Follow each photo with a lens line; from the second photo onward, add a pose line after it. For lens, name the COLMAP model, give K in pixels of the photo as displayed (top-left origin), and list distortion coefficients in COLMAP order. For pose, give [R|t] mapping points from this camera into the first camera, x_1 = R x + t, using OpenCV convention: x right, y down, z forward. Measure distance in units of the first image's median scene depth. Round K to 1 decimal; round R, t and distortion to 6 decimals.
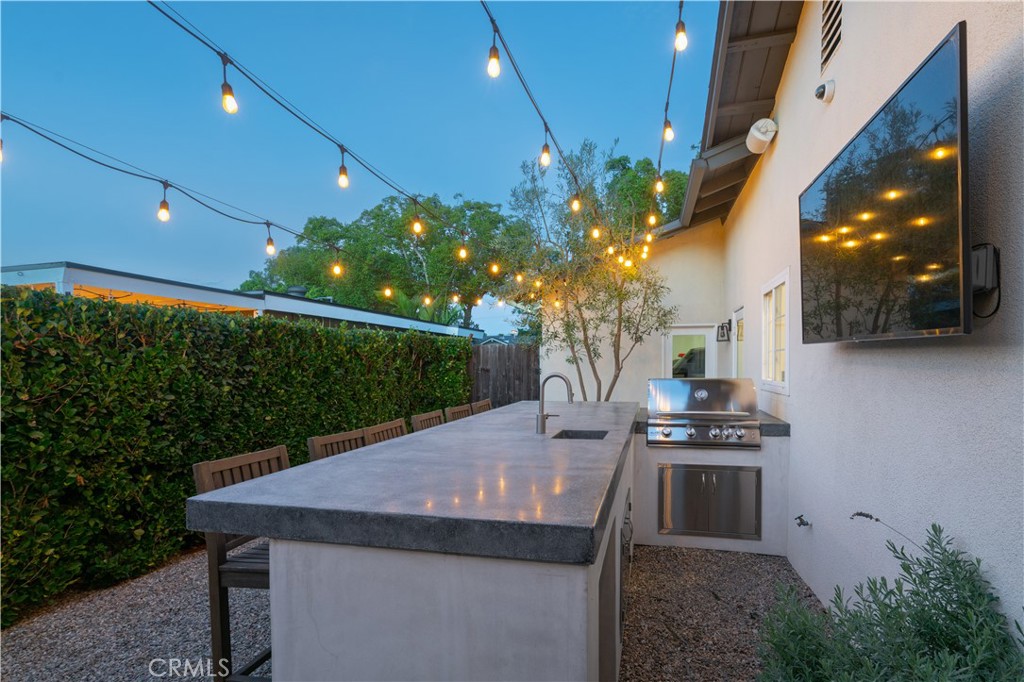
lens RADIAL K [[476.9, 0, 514.4], [0, 476.9, 401.1], [0, 0, 1]] dist [-0.000855, -0.000075]
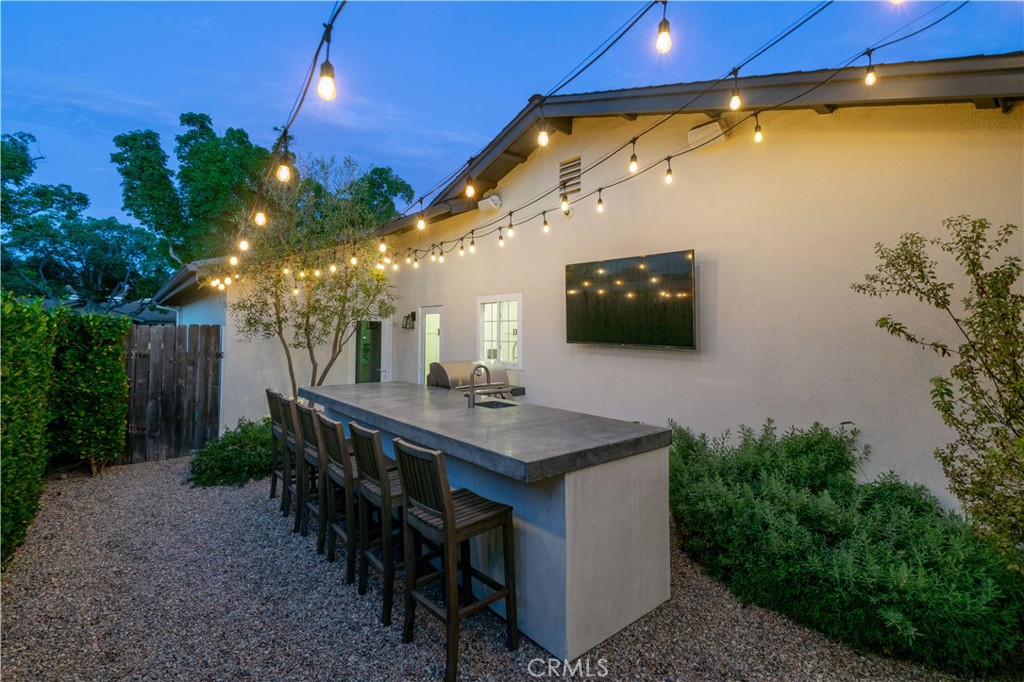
lens RADIAL K [[467.7, 0, 517.1], [0, 467.7, 342.6], [0, 0, 1]] dist [-0.002011, -0.000339]
pose [[0.620405, -0.008552, 0.784235, -0.362832], [0.059097, 0.997607, -0.035873, -0.025725], [-0.782052, 0.068602, 0.619426, 0.008345]]
